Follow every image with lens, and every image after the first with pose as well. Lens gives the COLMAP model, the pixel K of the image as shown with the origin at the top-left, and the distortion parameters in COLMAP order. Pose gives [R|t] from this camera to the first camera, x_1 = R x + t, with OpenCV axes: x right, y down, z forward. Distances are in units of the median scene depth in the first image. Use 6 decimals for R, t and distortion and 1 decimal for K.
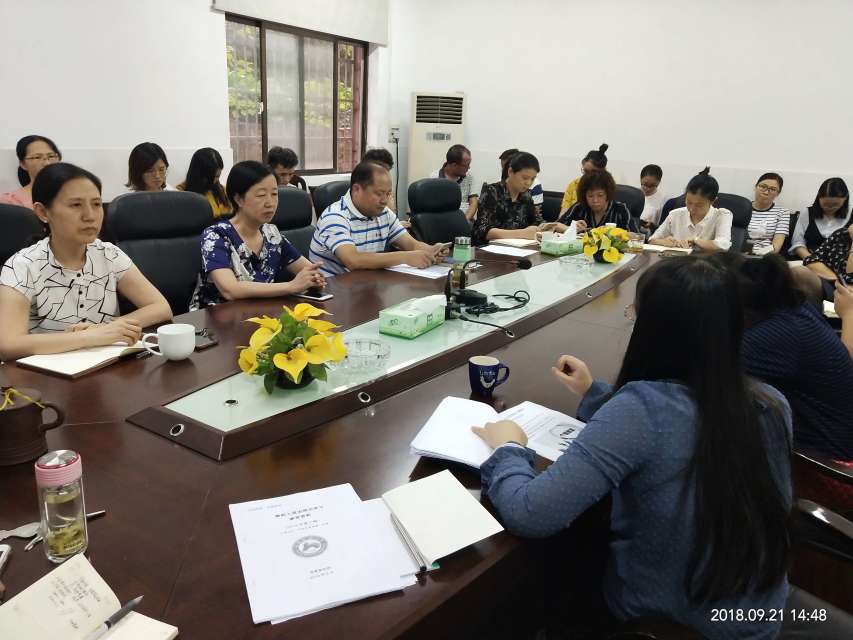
lens RADIAL K [[657.4, 0, 426.5], [0, 657.4, 320.0], [0, 0, 1]] dist [0.007300, 0.000760]
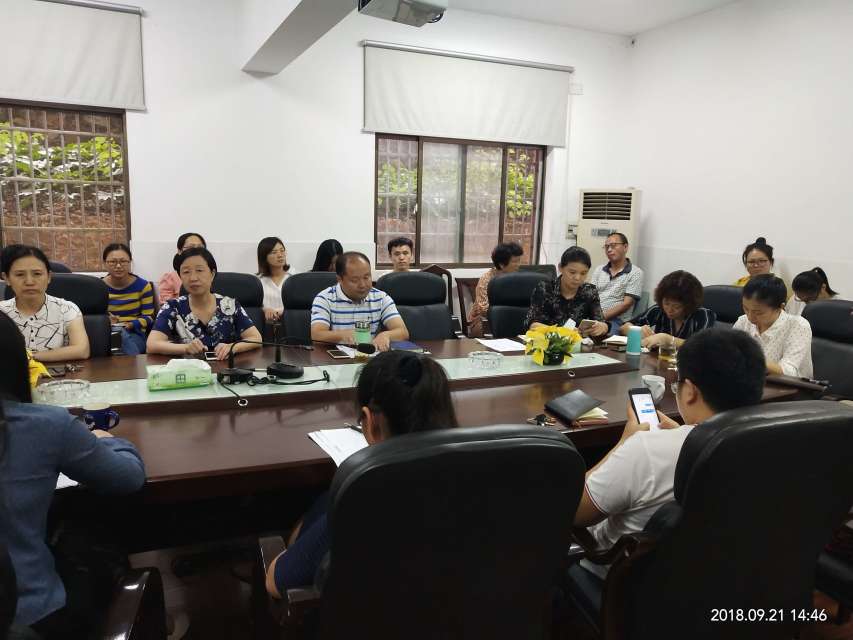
lens RADIAL K [[657.4, 0, 426.5], [0, 657.4, 320.0], [0, 0, 1]] dist [0.007300, 0.000760]
pose [[0.824259, 0.069203, -0.561968, 0.466052], [-0.151332, 0.983322, -0.100875, -0.023079], [0.545615, 0.168191, 0.820985, 0.119774]]
